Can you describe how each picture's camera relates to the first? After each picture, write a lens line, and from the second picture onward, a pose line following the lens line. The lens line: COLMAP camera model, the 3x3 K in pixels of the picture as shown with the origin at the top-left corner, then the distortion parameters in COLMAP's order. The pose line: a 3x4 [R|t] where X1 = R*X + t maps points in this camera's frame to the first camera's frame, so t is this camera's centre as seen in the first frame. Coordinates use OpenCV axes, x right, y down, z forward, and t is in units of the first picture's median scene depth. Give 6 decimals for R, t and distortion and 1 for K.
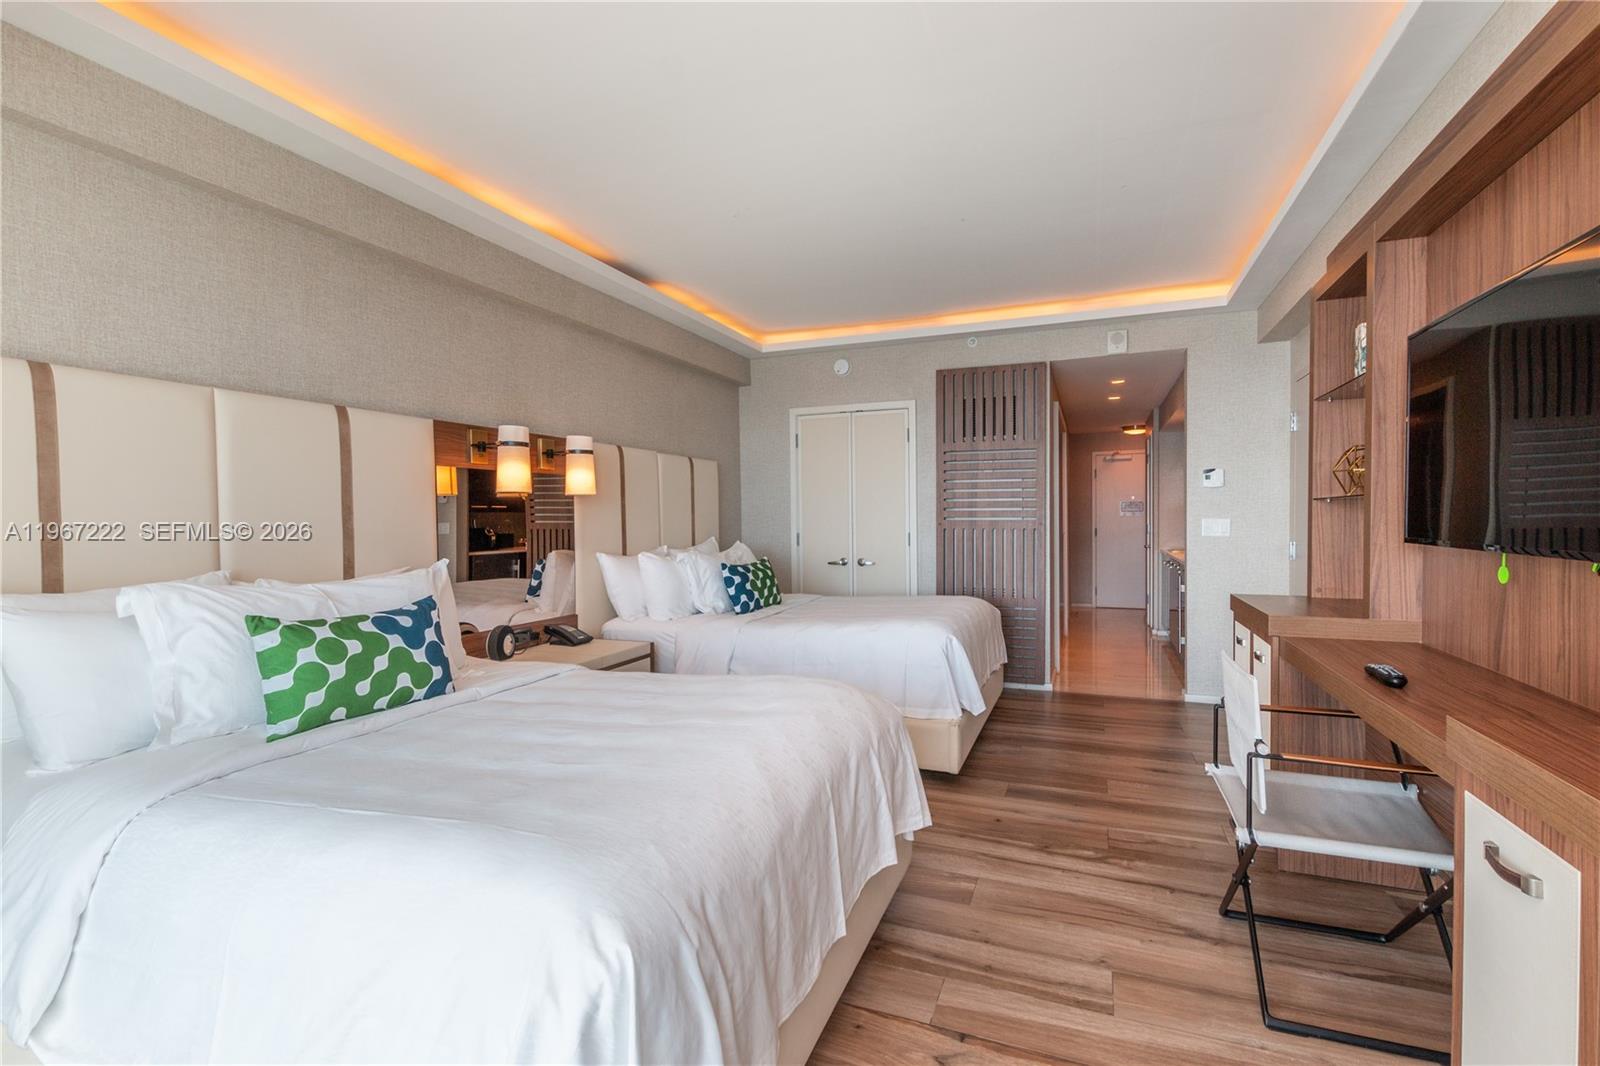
lens RADIAL K [[747.5, 0, 785.5], [0, 747.5, 532.4], [0, 0, 1]] dist [0.019796, 0.000424]
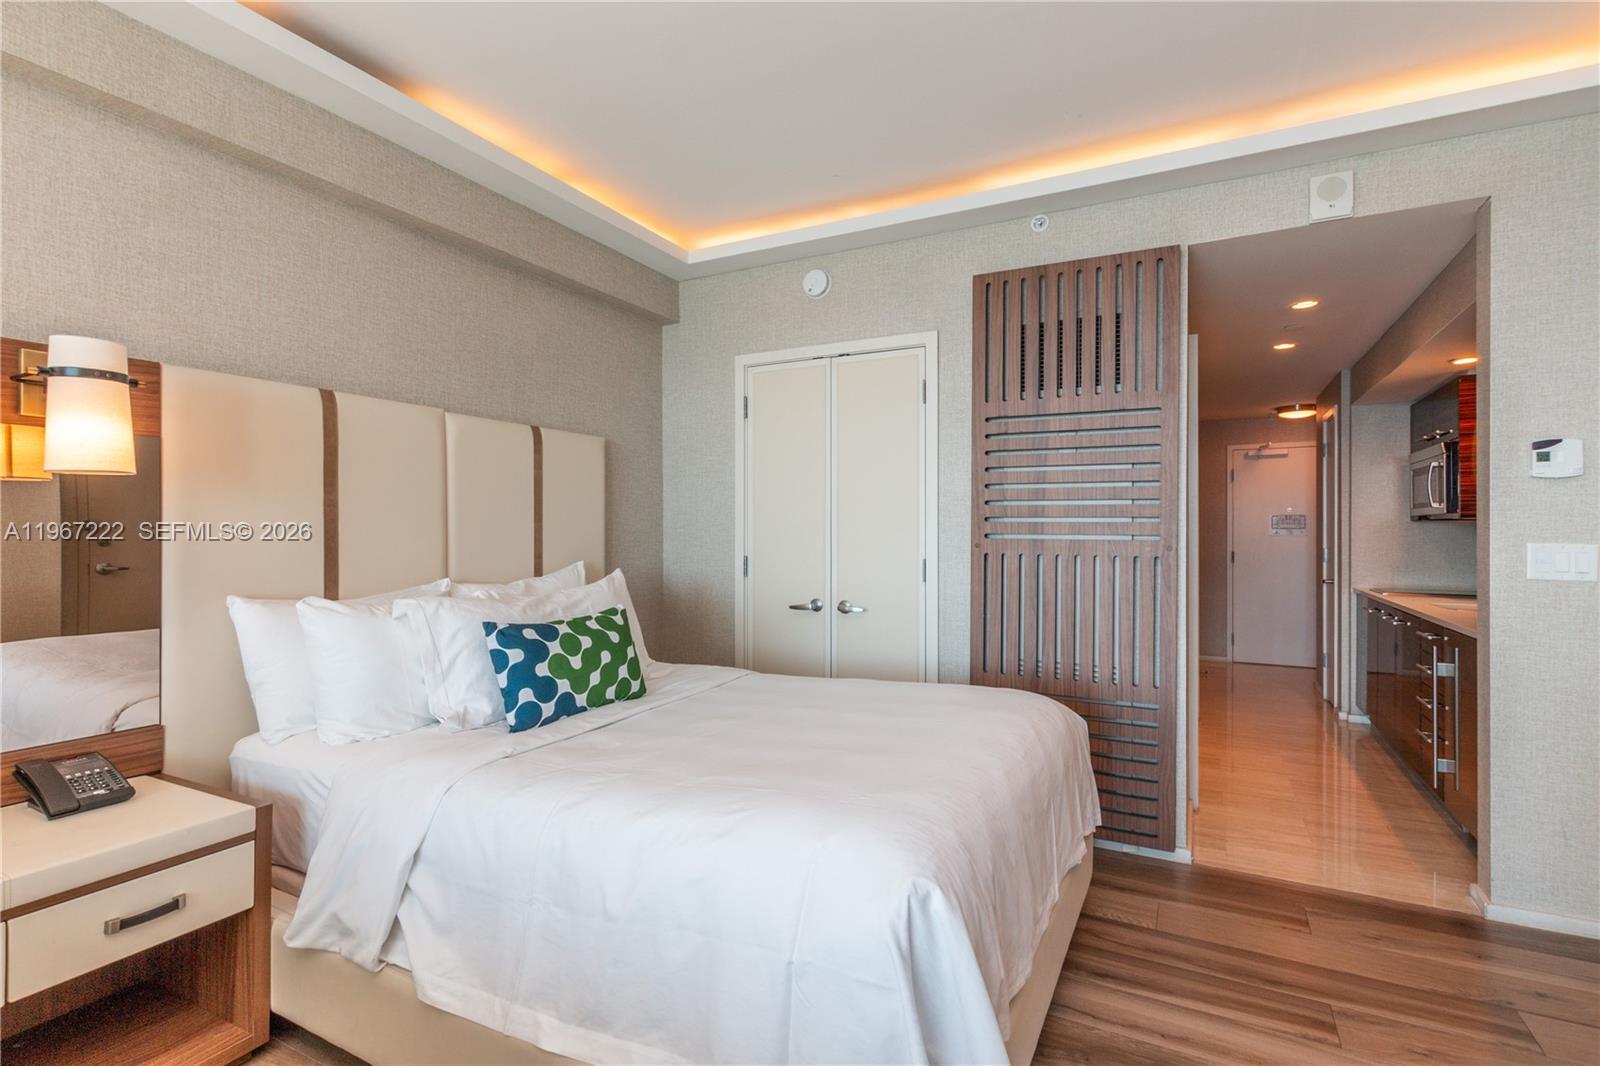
lens RADIAL K [[747.5, 0, 768.5], [0, 747.5, 531.7], [0, 0, 1]] dist [0.019796, 0.000424]
pose [[0.991506, 0.011467, -0.129558, 0.122538], [-0.014079, 0.999715, -0.019265, -0.008180], [0.129300, 0.020925, 0.991385, 0.416103]]
